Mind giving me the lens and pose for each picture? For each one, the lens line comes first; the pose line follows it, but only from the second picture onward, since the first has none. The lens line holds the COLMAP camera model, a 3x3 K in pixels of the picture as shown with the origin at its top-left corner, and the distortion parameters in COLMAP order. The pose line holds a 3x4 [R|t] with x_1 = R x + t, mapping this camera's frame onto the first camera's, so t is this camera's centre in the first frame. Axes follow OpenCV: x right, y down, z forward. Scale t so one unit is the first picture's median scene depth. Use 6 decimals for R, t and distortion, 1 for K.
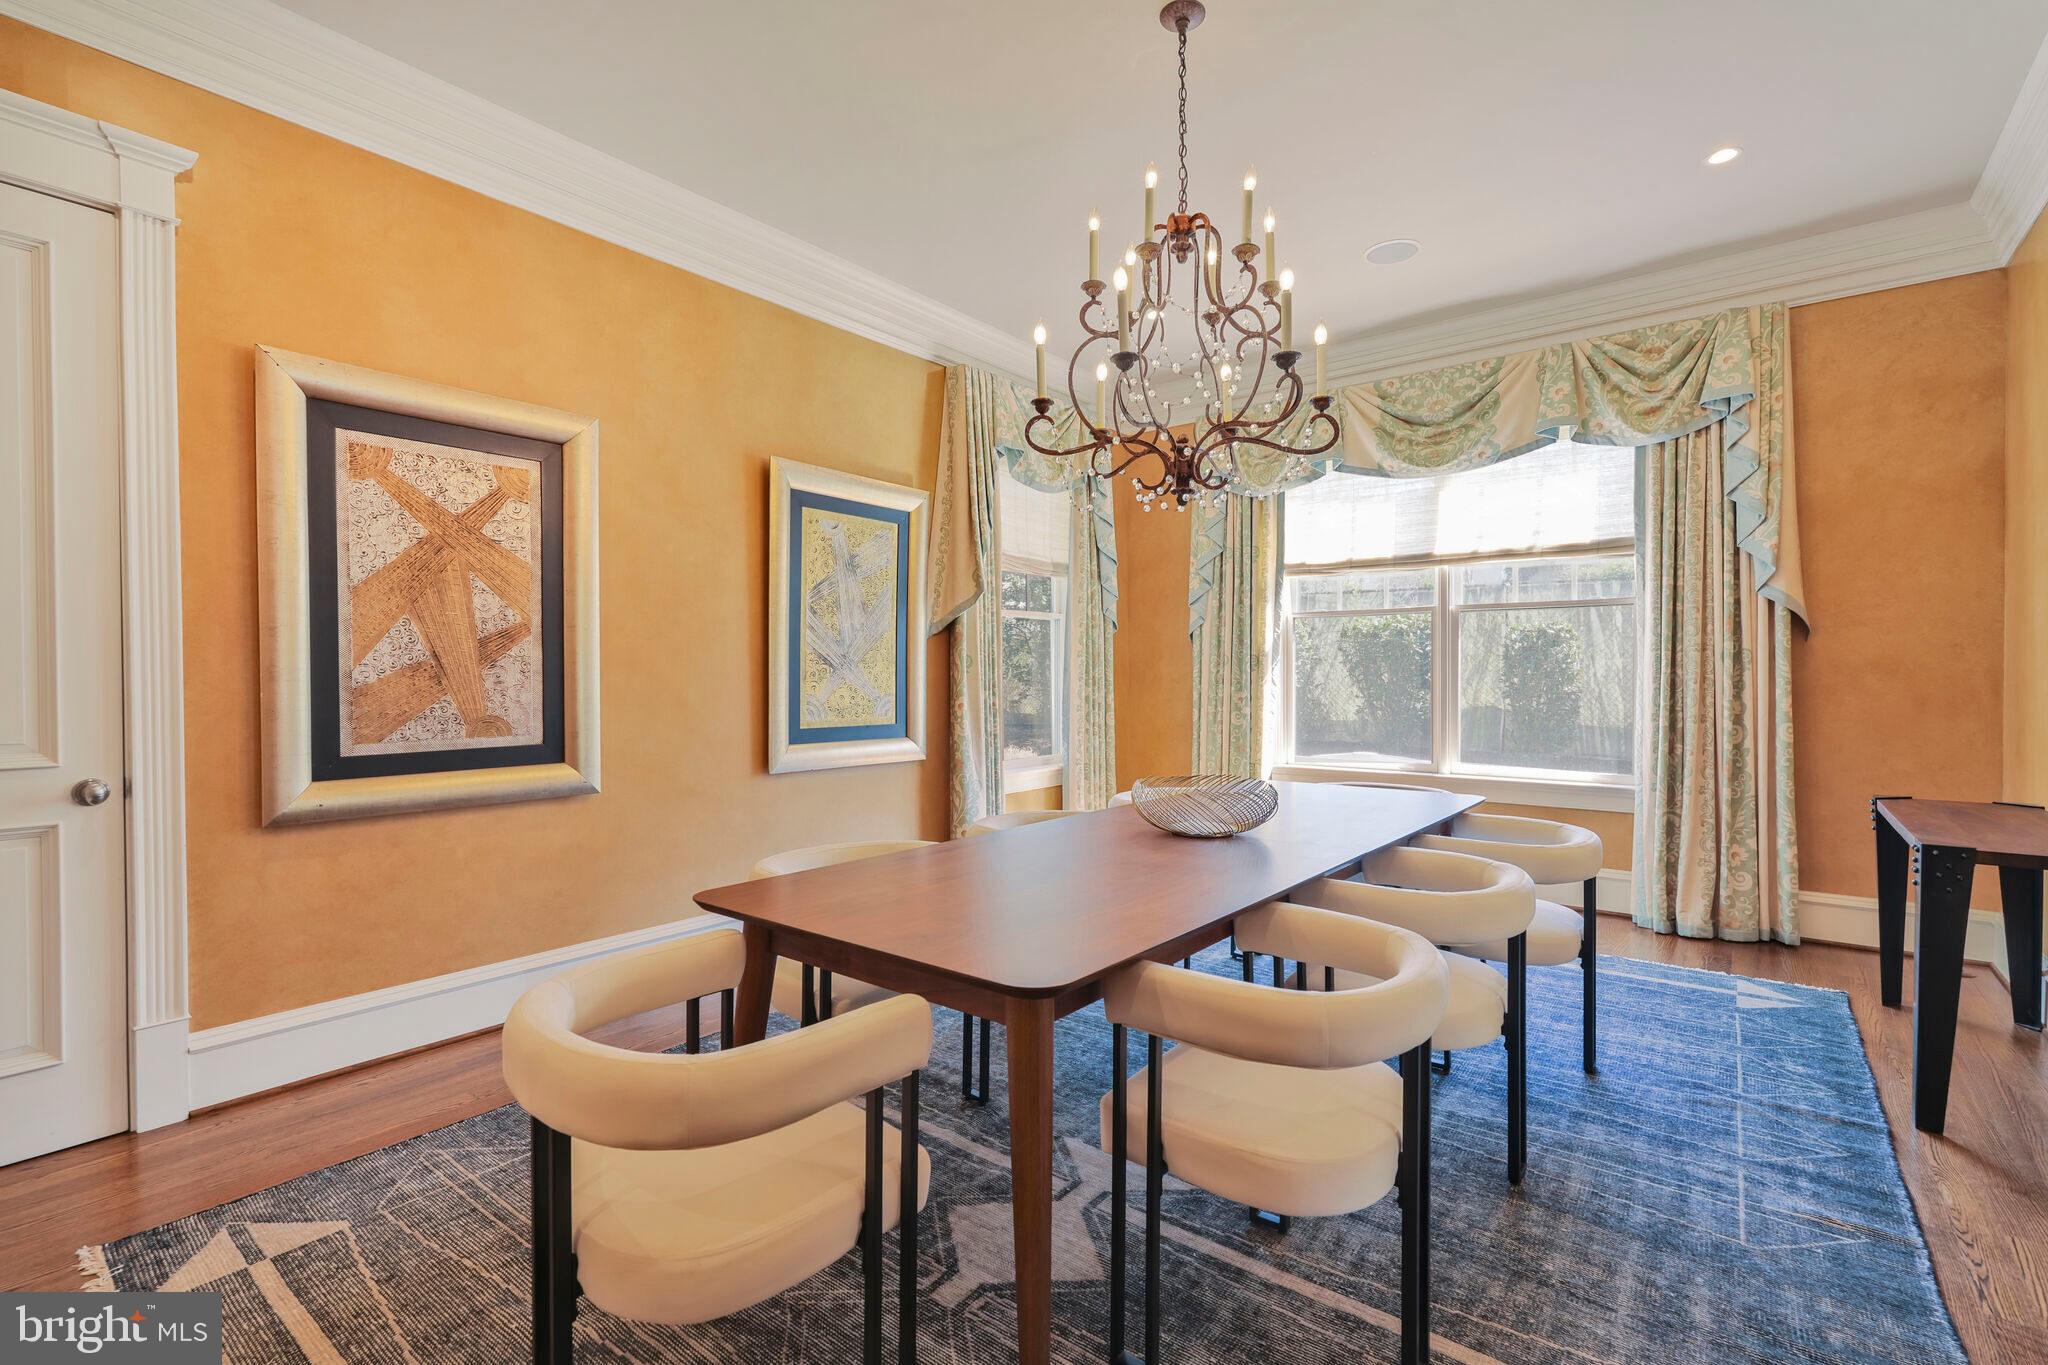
lens RADIAL K [[934.0, 0, 1033.9], [0, 934.0, 686.0], [0, 0, 1]] dist [-0.001675, -0.000243]
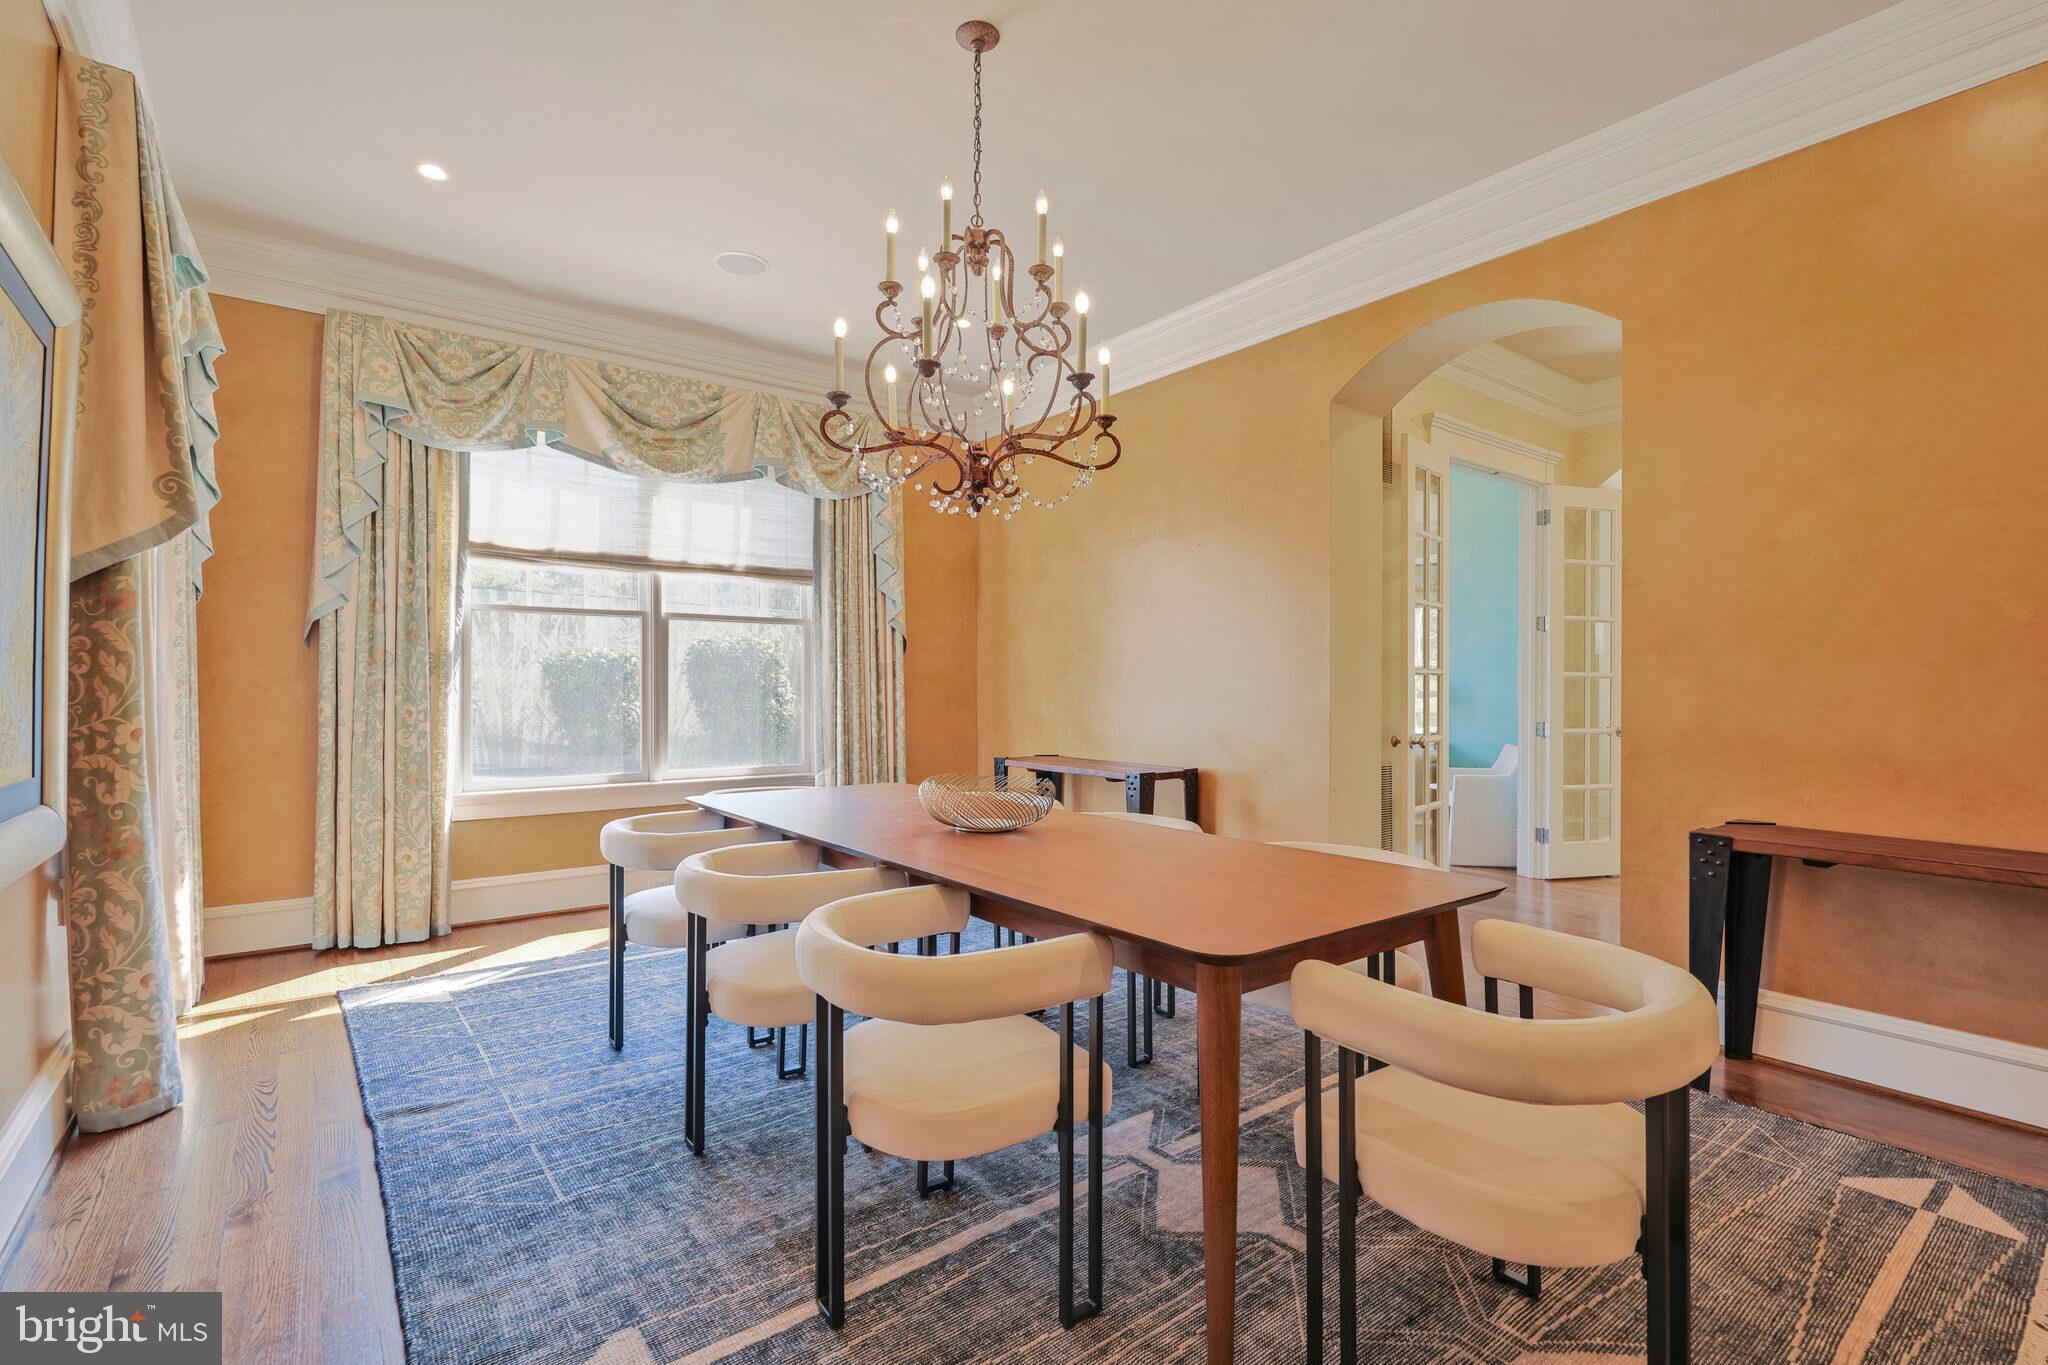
lens RADIAL K [[934.0, 0, 1034.6], [0, 934.0, 682.4], [0, 0, 1]] dist [-0.001675, -0.000243]
pose [[0.242550, 0.005352, 0.970124, -0.443306], [0.006856, 0.999950, -0.007231, -0.000459], [-0.970115, 0.008405, 0.242501, 0.382470]]
